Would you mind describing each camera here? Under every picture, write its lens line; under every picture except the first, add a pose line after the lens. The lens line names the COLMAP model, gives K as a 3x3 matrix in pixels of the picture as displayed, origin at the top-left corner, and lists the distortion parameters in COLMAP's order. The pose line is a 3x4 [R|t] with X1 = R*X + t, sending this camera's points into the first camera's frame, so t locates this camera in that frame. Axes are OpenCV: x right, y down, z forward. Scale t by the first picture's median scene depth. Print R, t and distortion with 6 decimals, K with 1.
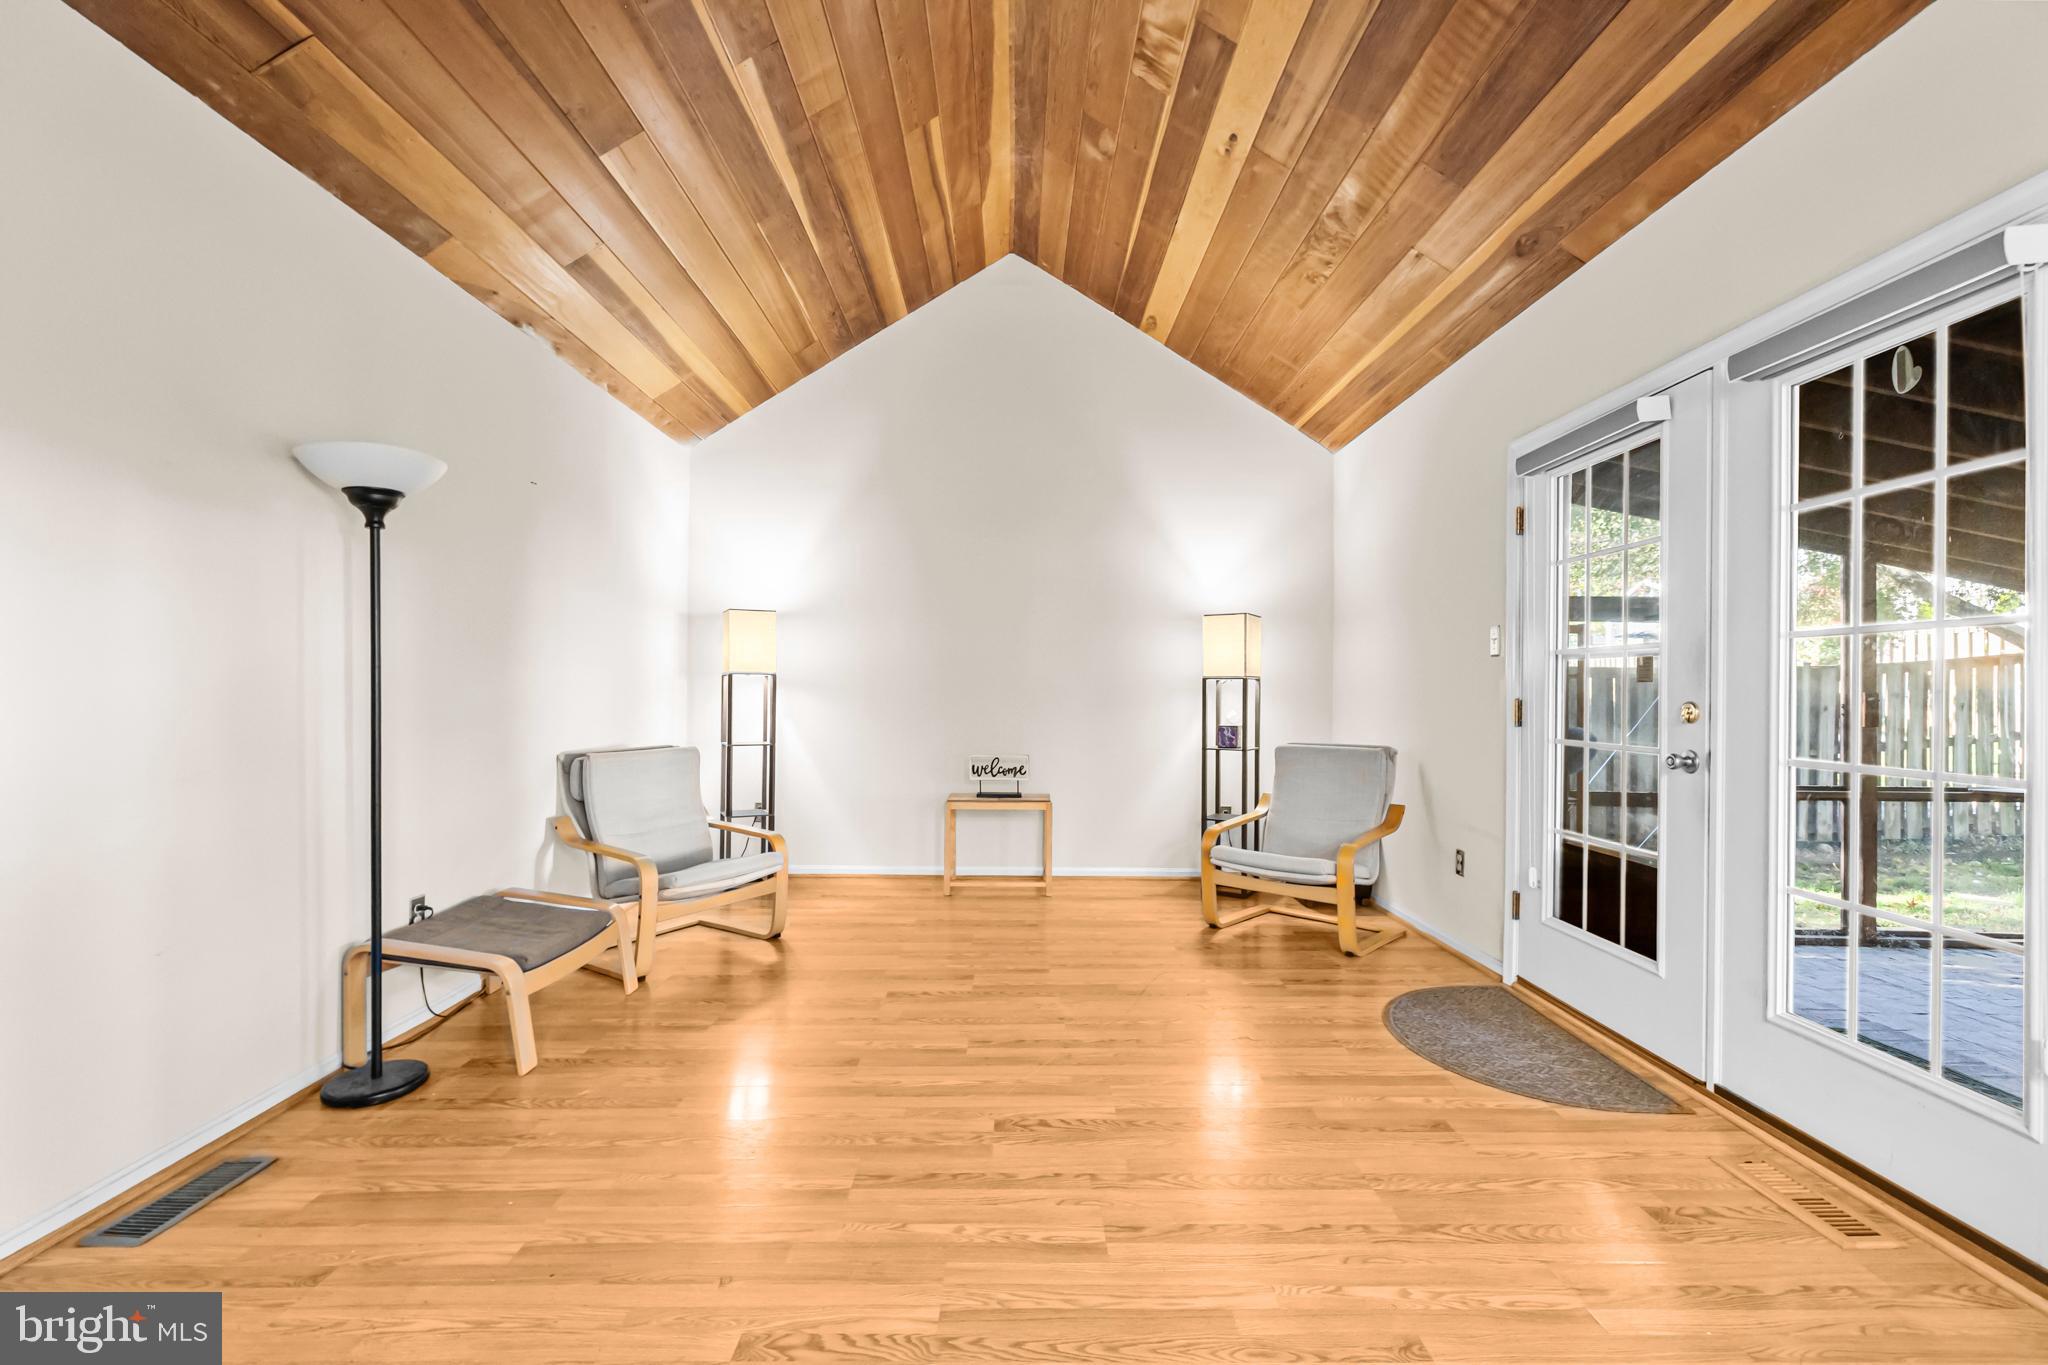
lens RADIAL K [[873.7, 0, 1024.0], [0, 873.7, 682.5], [0, 0, 1]] dist [0.002019, 0.000051]
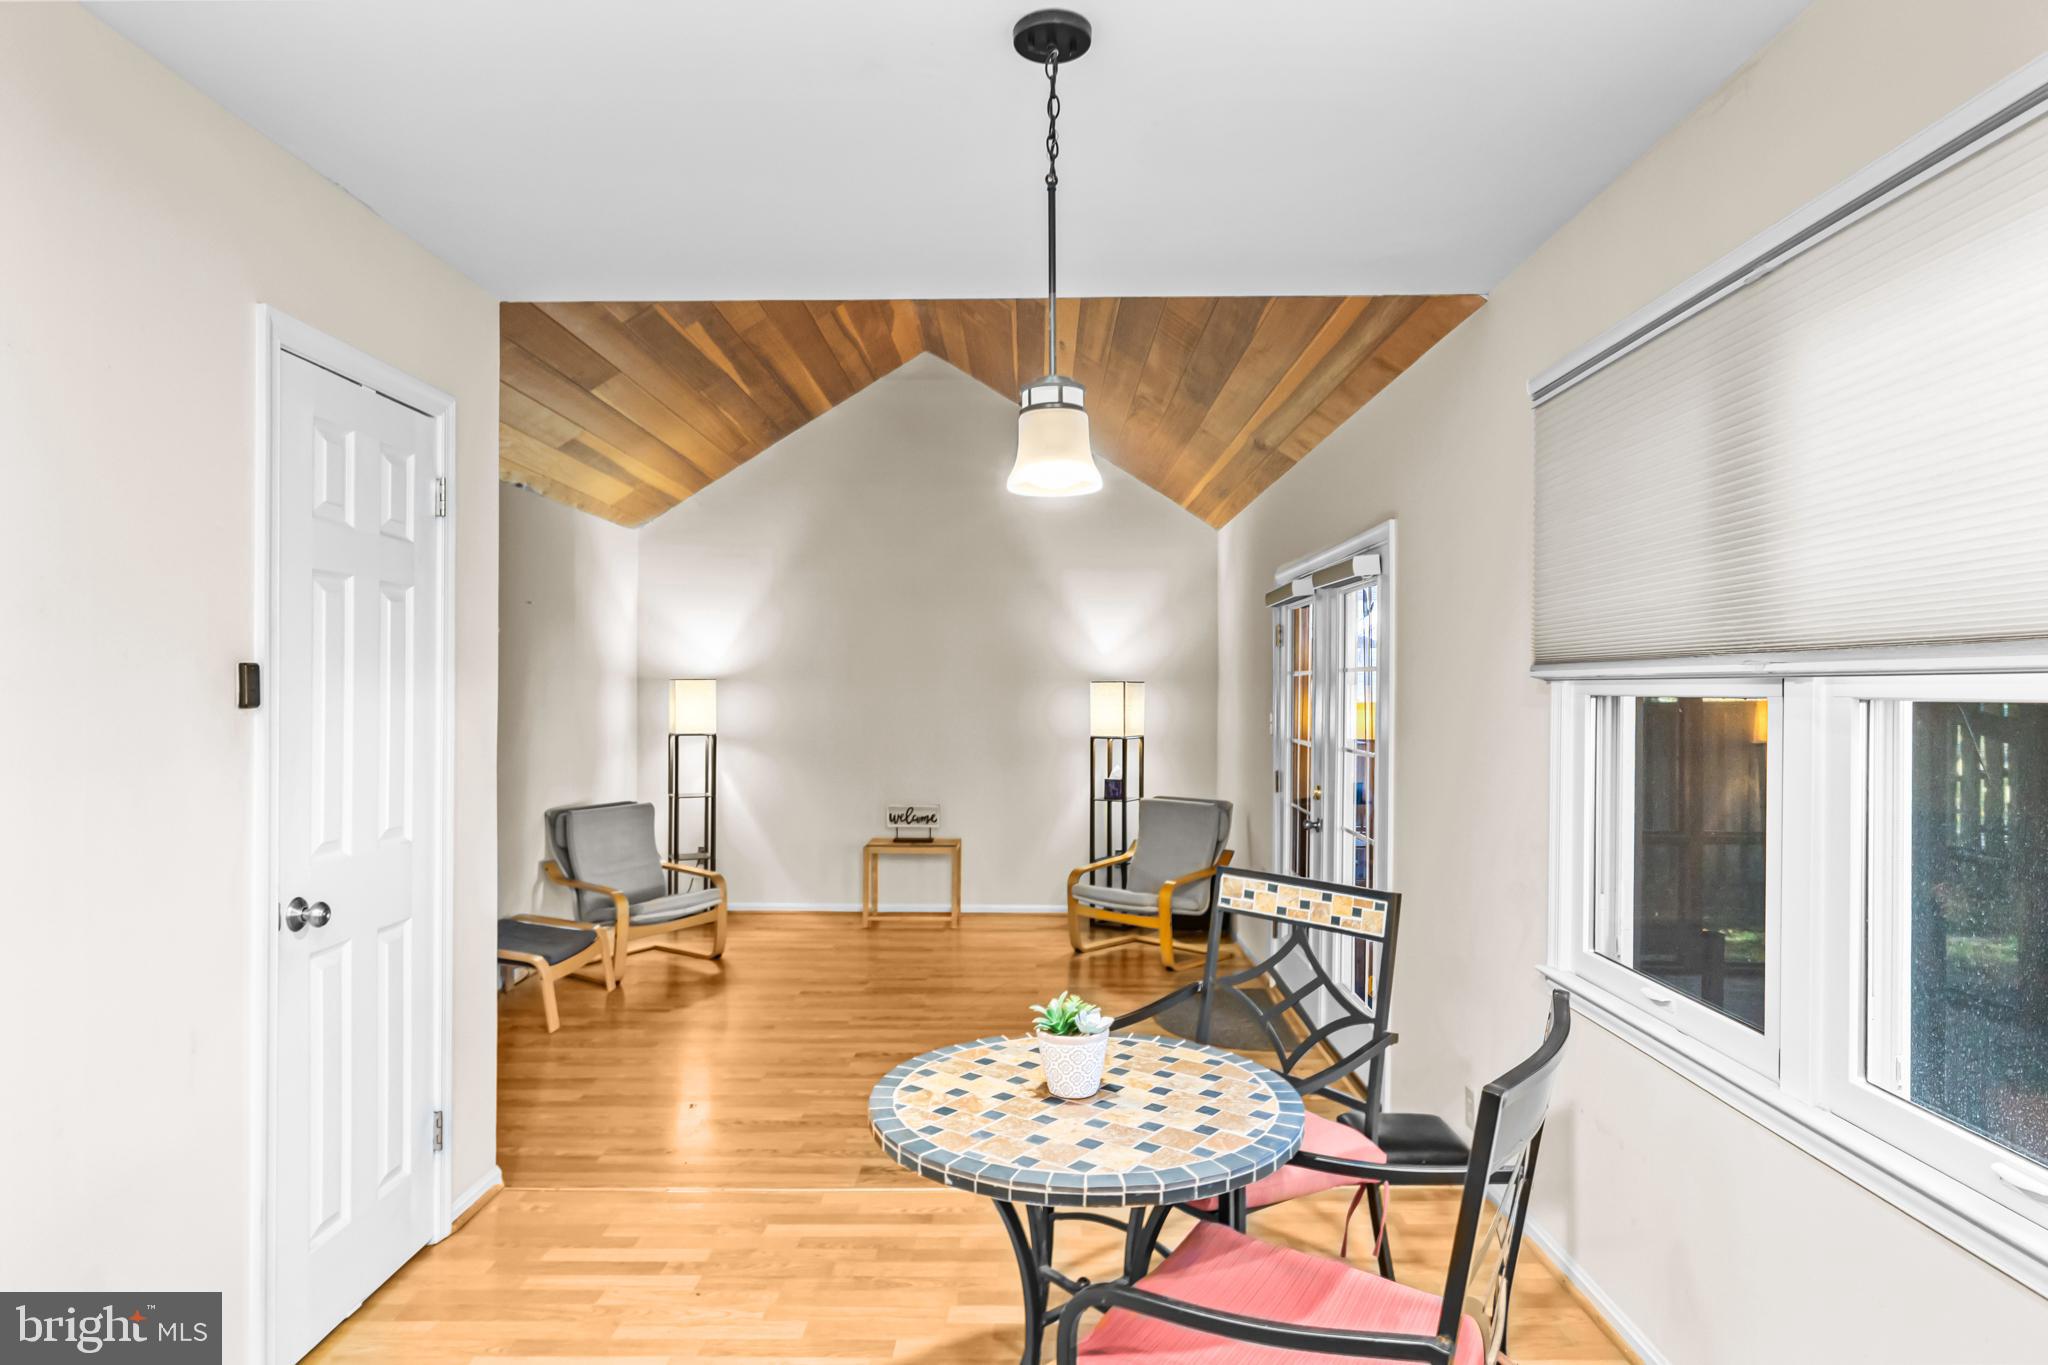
lens RADIAL K [[1175.6, 0, 1017.5], [0, 1175.6, 688.6], [0, 0, 1]] dist [-0.006059, -0.000170]
pose [[0.999742, -0.002215, -0.022594, 0.157389], [0.002502, 0.999916, 0.012704, -0.095904], [0.022564, -0.012758, 0.999664, -0.570608]]
